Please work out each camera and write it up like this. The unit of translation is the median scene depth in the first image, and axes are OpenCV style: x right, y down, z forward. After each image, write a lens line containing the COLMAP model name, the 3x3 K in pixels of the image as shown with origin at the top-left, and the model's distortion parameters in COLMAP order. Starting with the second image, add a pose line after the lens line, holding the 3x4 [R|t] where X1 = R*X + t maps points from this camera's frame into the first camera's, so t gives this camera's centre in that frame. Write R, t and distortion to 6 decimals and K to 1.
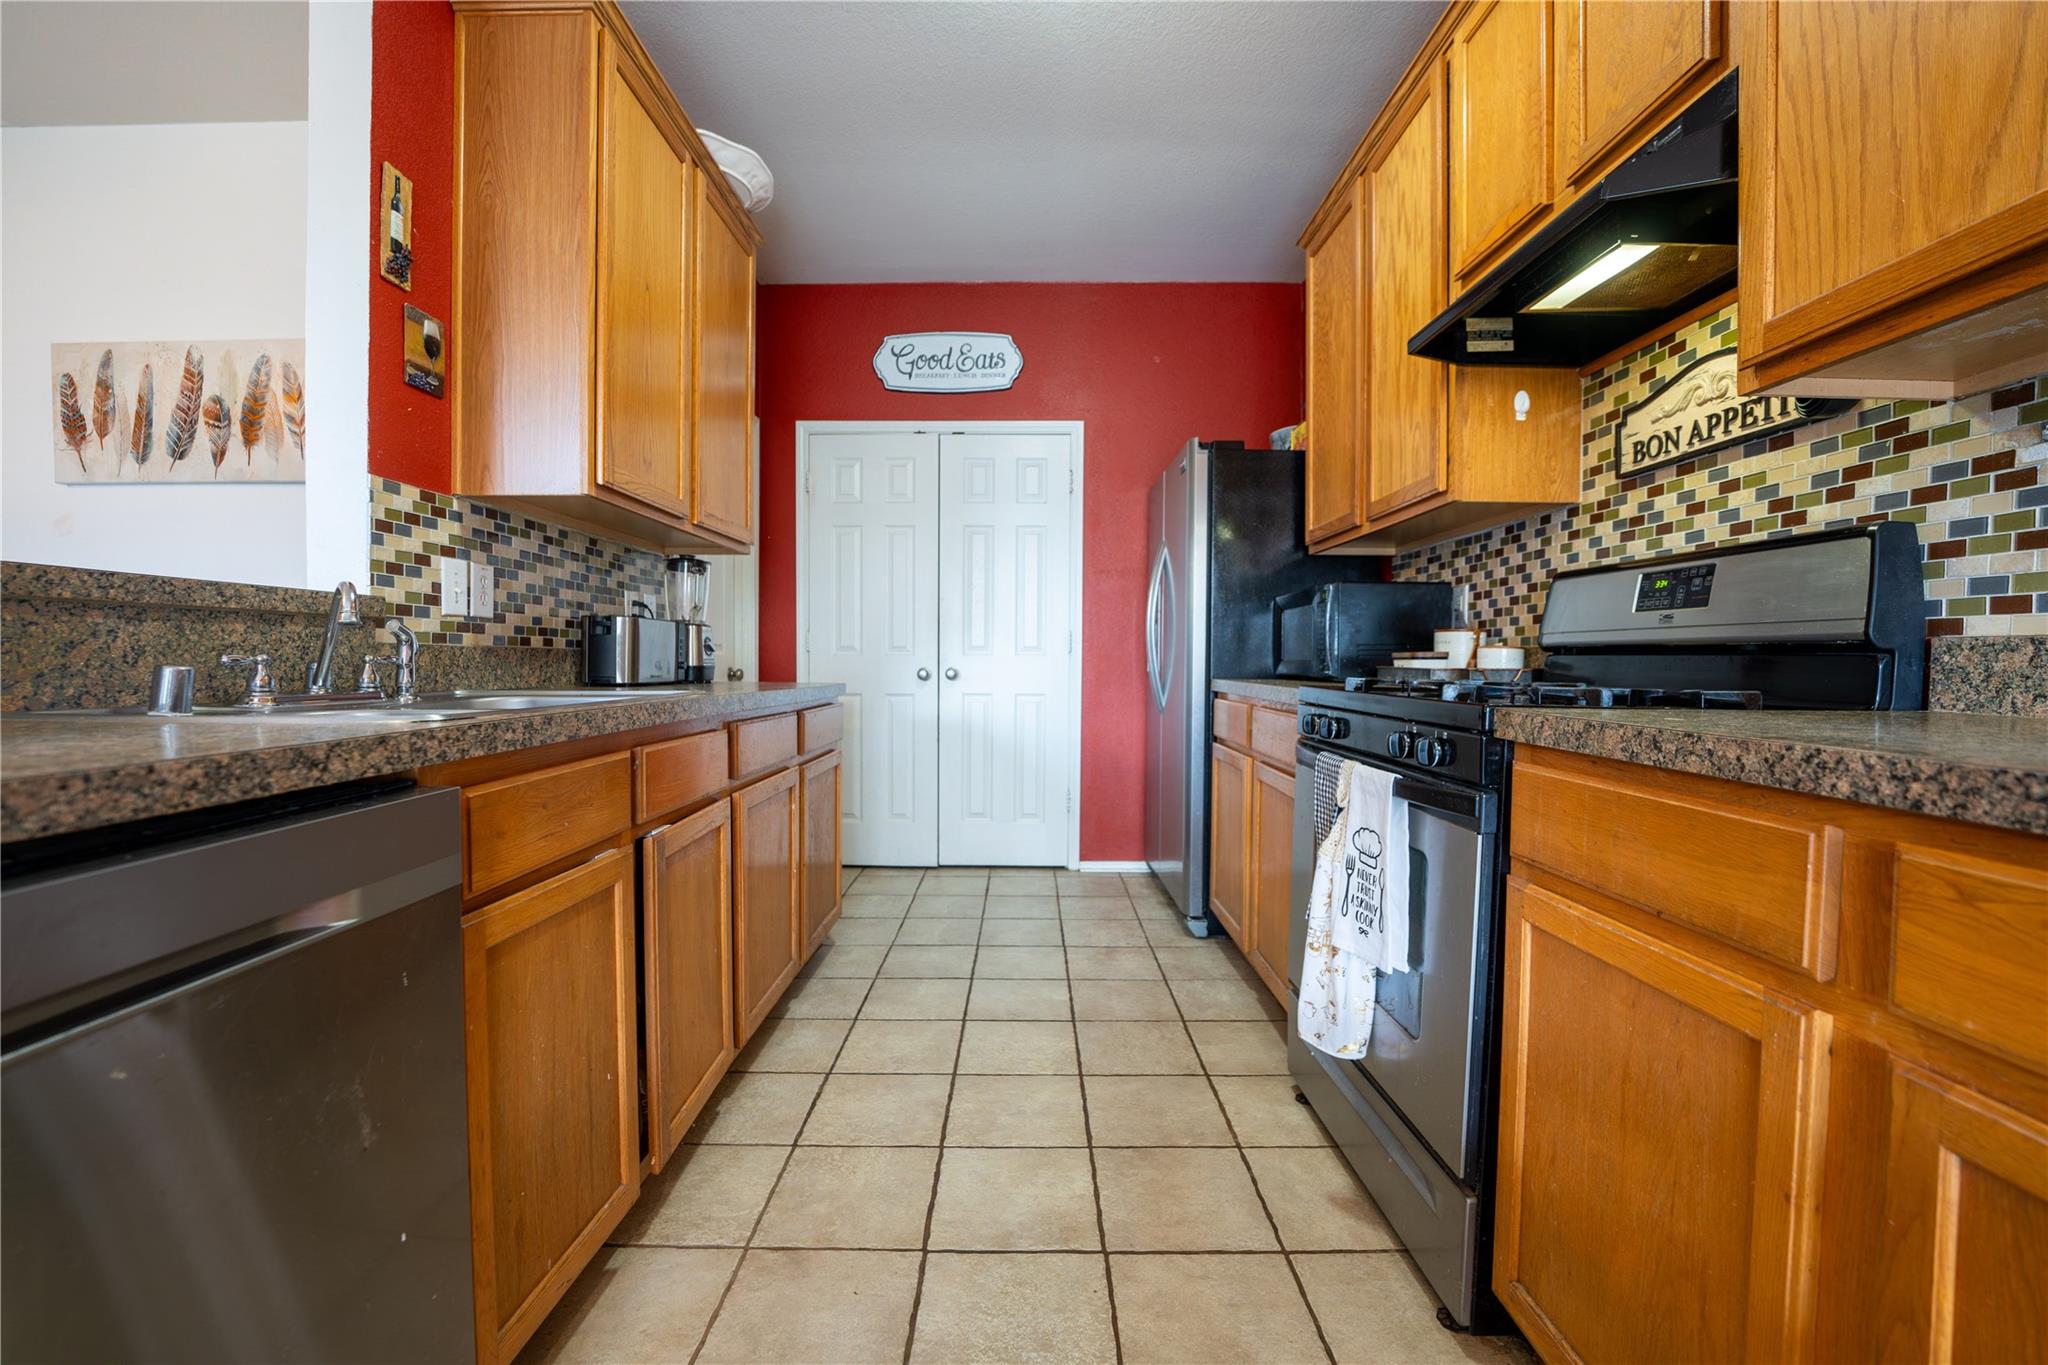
lens RADIAL K [[824.3, 0, 1023.9], [0, 824.3, 681.7], [0, 0, 1]] dist [-0.025480, 0.000203]
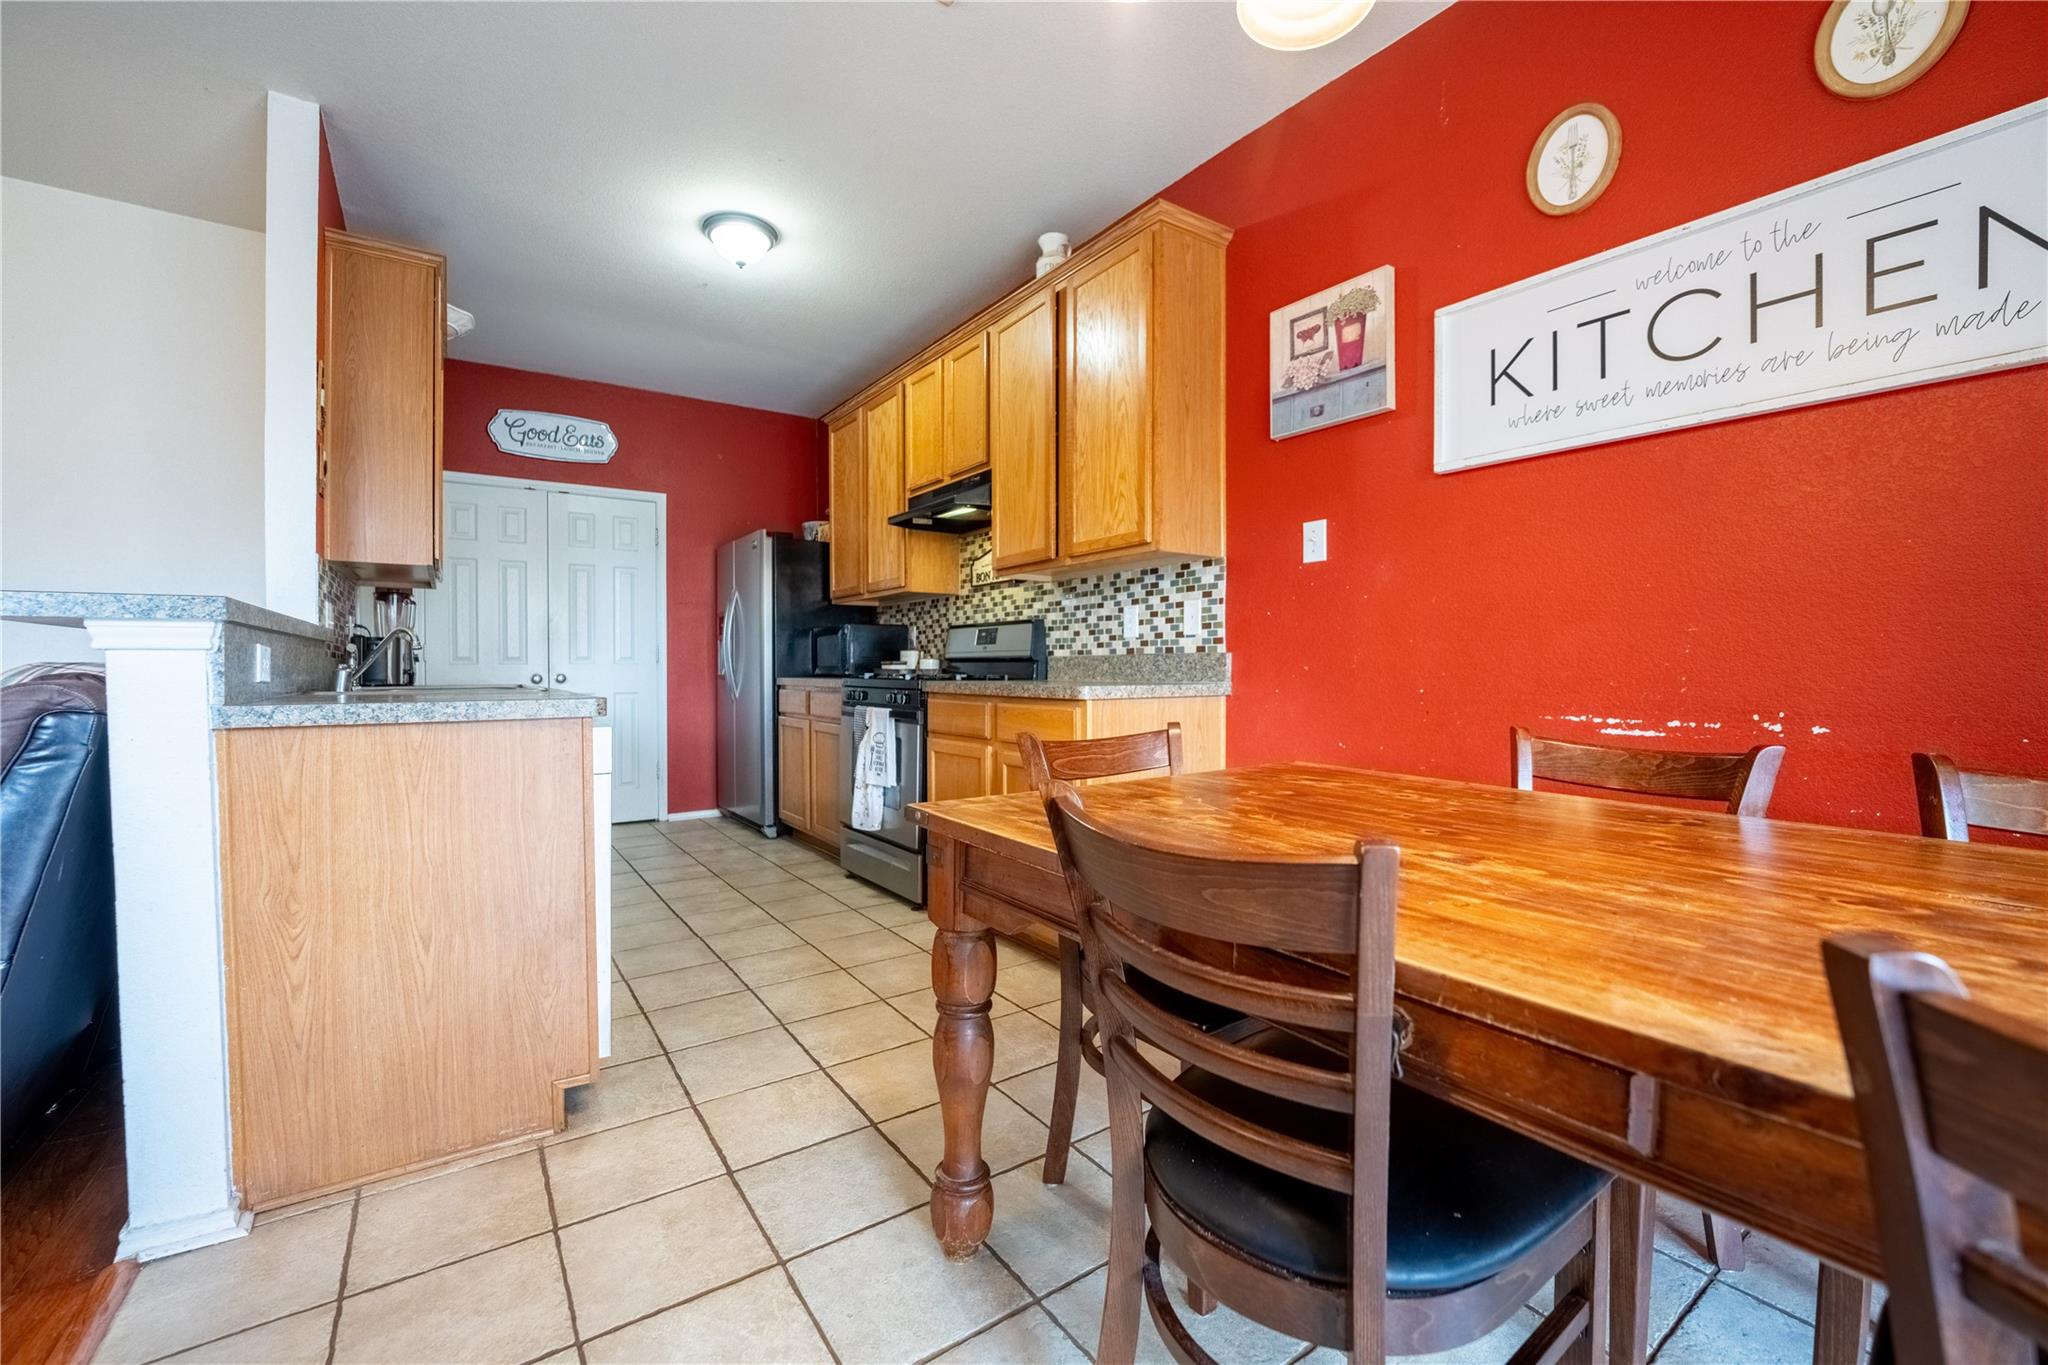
lens RADIAL K [[824.3, 0, 1024.7], [0, 824.3, 684.1], [0, 0, 1]] dist [-0.025480, 0.000203]
pose [[0.813787, -0.017132, 0.580911, -0.518419], [0.021177, 0.999776, -0.000182, 0.032492], [-0.580777, 0.012450, 0.813967, -0.998860]]
